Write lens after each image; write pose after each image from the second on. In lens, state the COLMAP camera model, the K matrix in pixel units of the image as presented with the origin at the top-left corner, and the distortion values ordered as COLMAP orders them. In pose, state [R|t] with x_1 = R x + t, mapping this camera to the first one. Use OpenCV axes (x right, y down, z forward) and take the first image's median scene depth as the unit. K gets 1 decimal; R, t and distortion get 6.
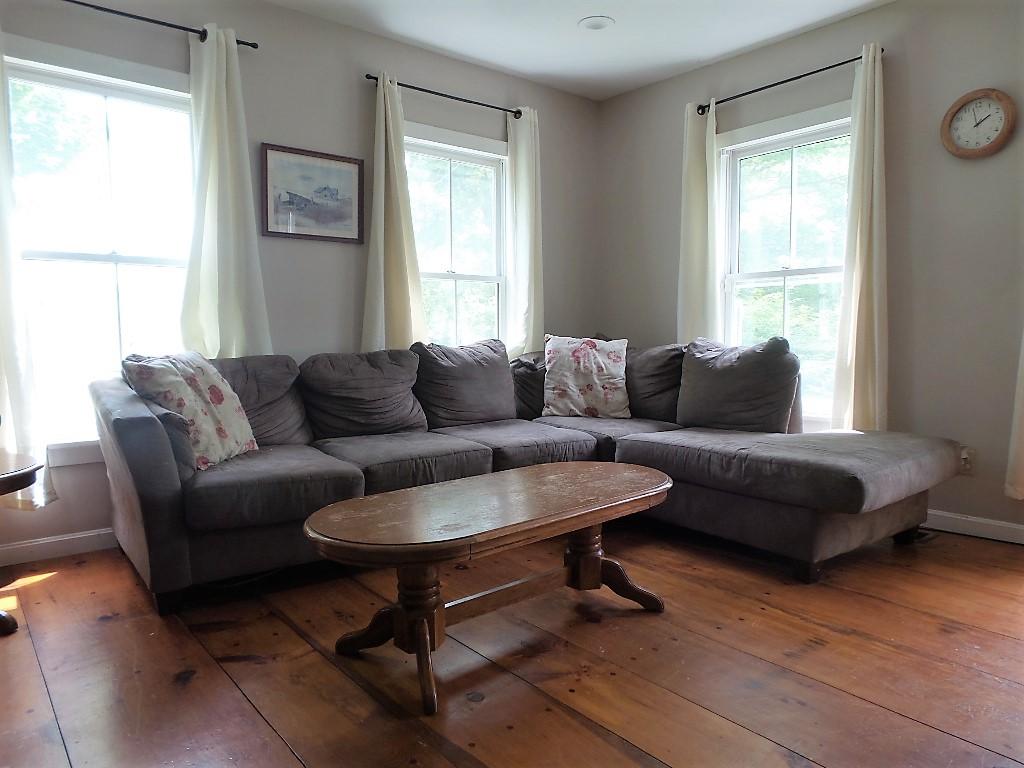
lens RADIAL K [[703.3, 0, 515.3], [0, 703.3, 389.7], [0, 0, 1]] dist [-0.004612, 0.007132]
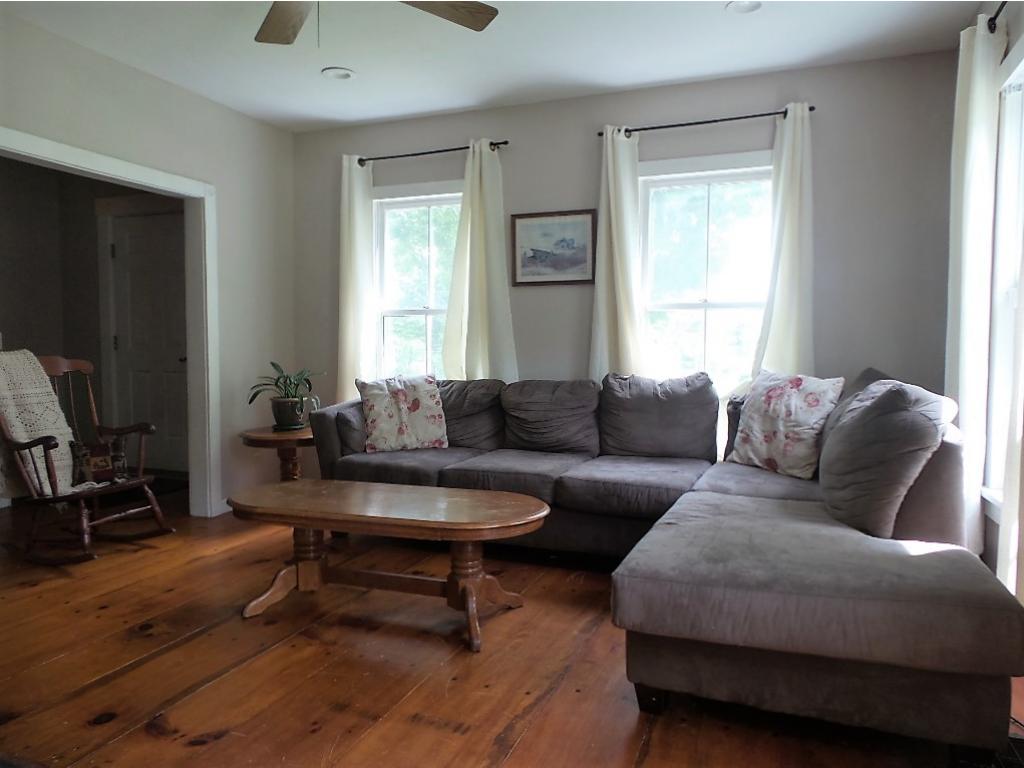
lens RADIAL K [[703.3, 0, 515.3], [0, 703.3, 389.7], [0, 0, 1]] dist [-0.004612, 0.007132]
pose [[0.490162, 0.054365, -0.869934, 0.729070], [-0.074442, 0.997017, 0.020362, -0.054249], [0.868447, 0.054779, 0.492747, 0.361087]]
